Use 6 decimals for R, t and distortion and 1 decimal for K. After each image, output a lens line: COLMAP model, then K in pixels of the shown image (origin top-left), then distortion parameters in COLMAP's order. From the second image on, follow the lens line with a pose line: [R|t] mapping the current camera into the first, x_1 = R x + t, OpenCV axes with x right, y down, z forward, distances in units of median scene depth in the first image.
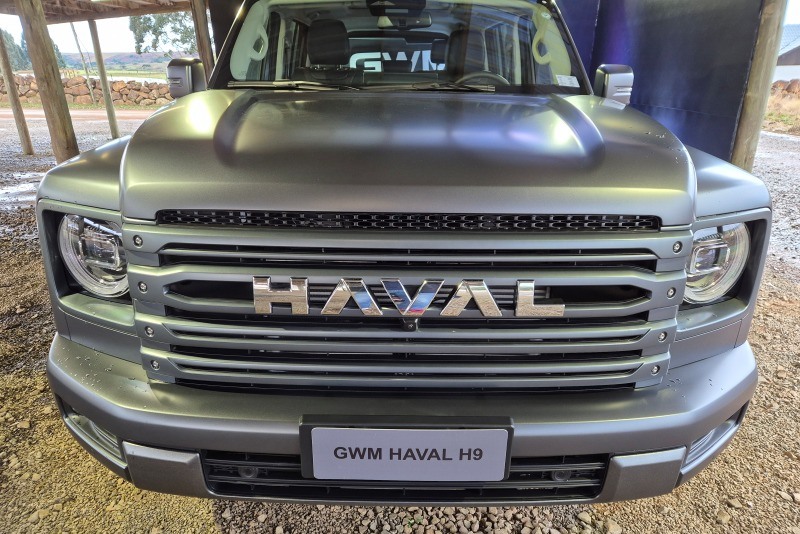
lens RADIAL K [[557.5, 0, 400.5], [0, 557.5, 266.5], [0, 0, 1]] dist [0.065979, -0.063257]
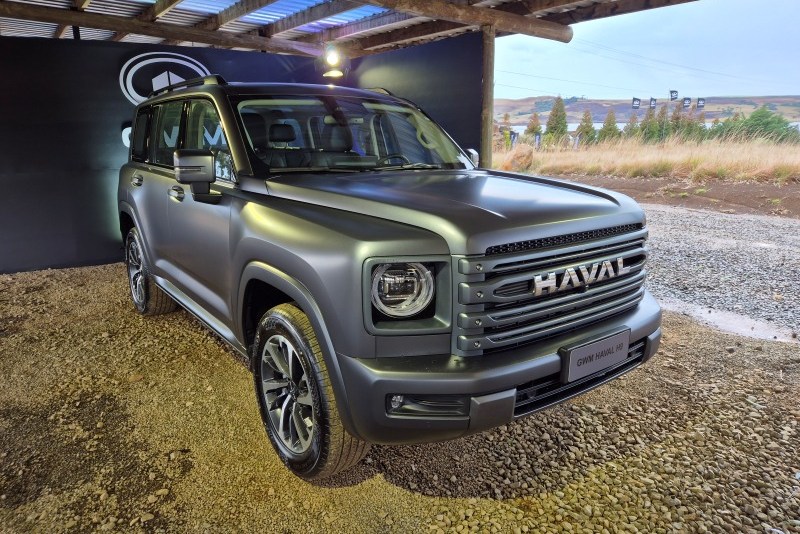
lens RADIAL K [[557.5, 0, 401.3], [0, 557.5, 267.3], [0, 0, 1]] dist [0.065979, -0.063257]
pose [[0.786655, -0.145767, 0.599938, -1.648363], [0.212353, 0.976323, -0.041226, -0.021707], [-0.579724, 0.159829, 0.798984, -0.186329]]
